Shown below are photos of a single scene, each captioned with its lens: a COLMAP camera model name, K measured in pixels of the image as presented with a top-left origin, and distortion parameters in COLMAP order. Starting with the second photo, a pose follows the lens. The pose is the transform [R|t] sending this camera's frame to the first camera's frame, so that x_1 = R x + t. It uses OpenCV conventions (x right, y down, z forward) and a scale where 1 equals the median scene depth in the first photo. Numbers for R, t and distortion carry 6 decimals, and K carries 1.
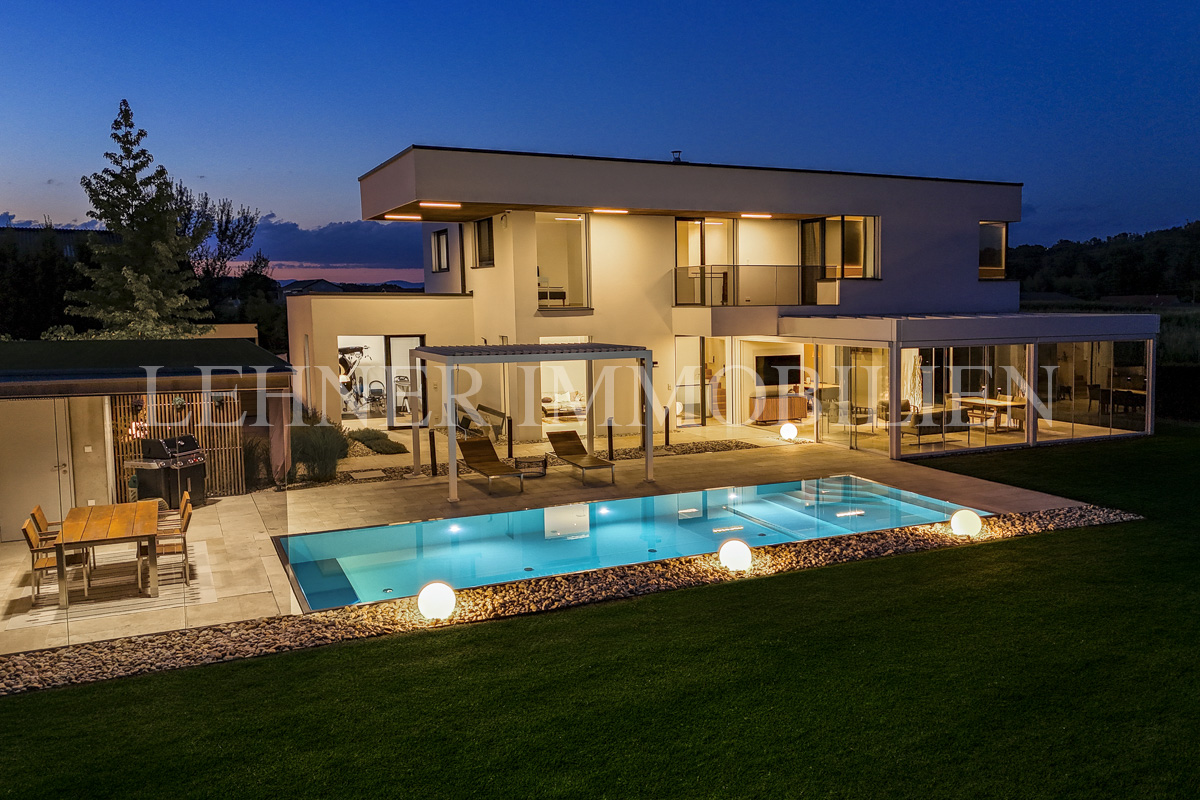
lens RADIAL K [[905.4, 0, 591.4], [0, 905.4, 401.4], [0, 0, 1]] dist [0.038796, -0.004428]
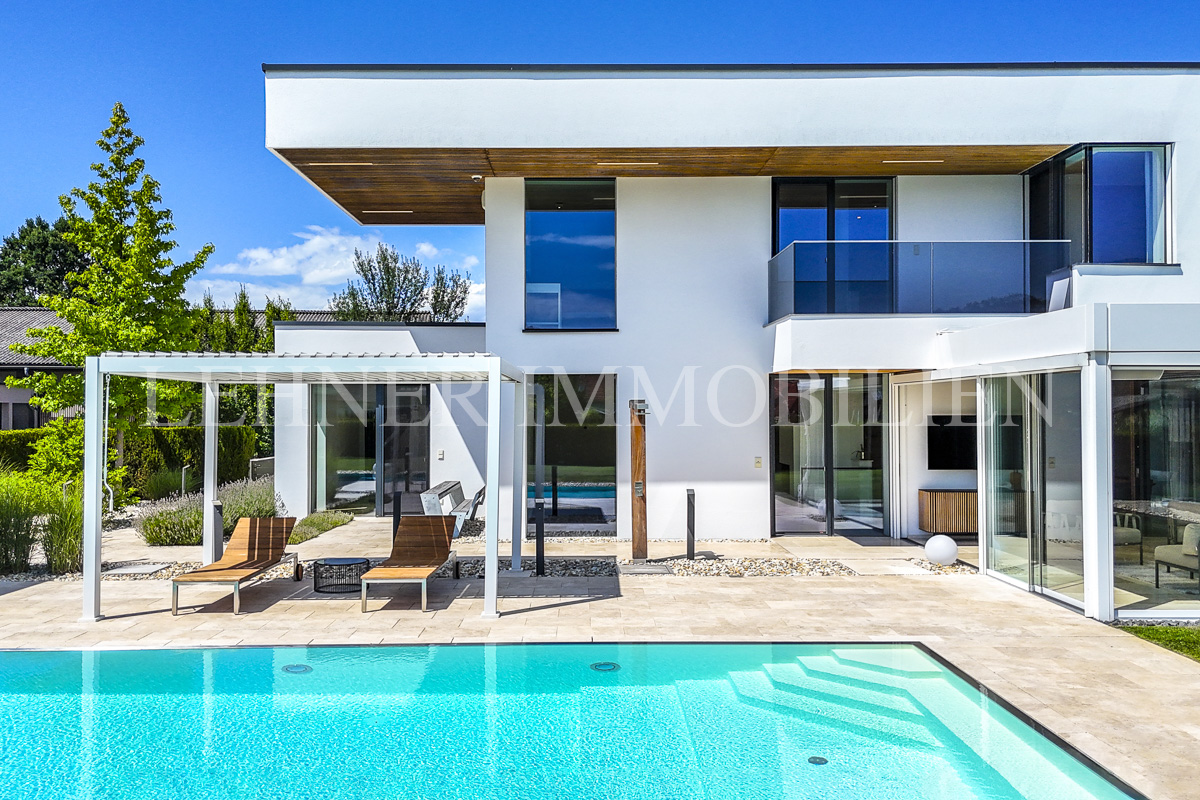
lens RADIAL K [[990.9, 0, 604.1], [0, 990.9, 376.8], [0, 0, 1]] dist [0.041835, -0.013676]
pose [[0.911869, -0.014761, -0.410216, 0.260938], [-0.046082, 0.989355, -0.138036, 0.023405], [0.407887, 0.144775, 0.901481, 0.390344]]
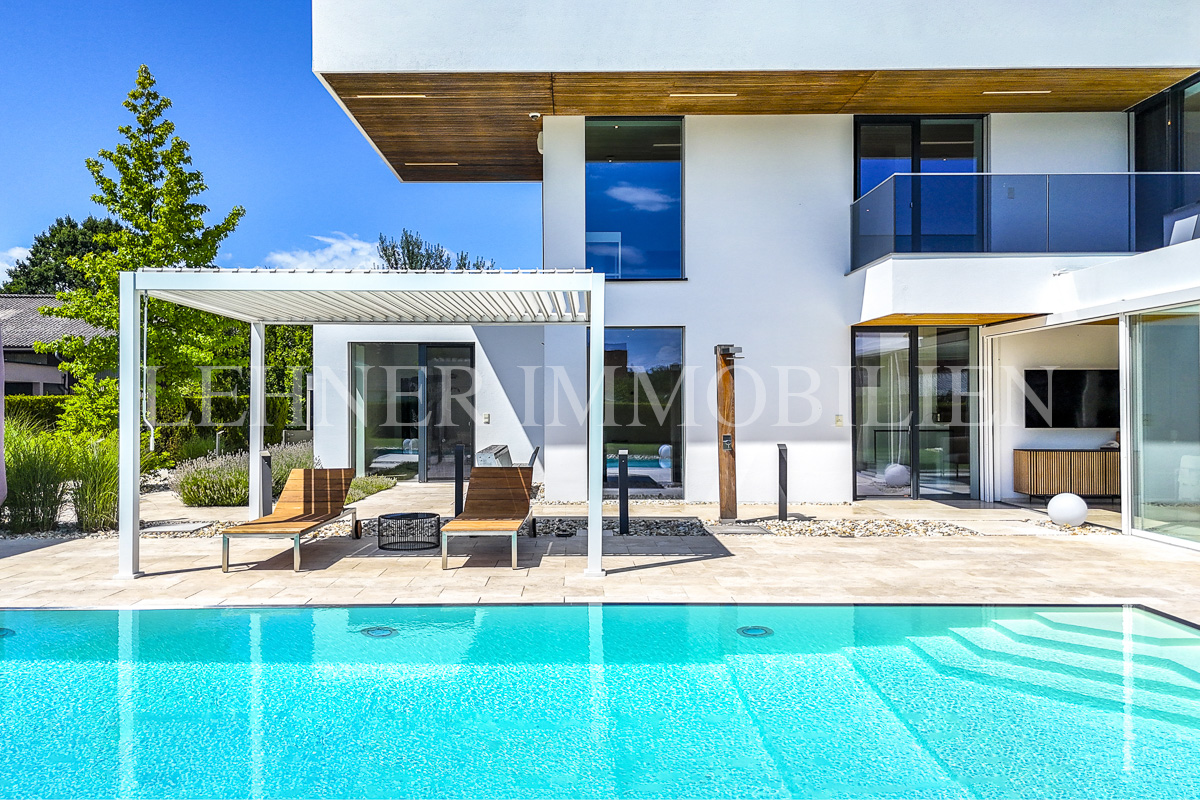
lens RADIAL K [[905.4, 0, 591.4], [0, 905.4, 401.4], [0, 0, 1]] dist [0.038796, -0.004428]
pose [[0.913502, -0.000130, -0.406833, 0.175970], [-0.050618, 0.992193, -0.113975, 0.042934], [0.403672, 0.124710, 0.906364, 0.458001]]
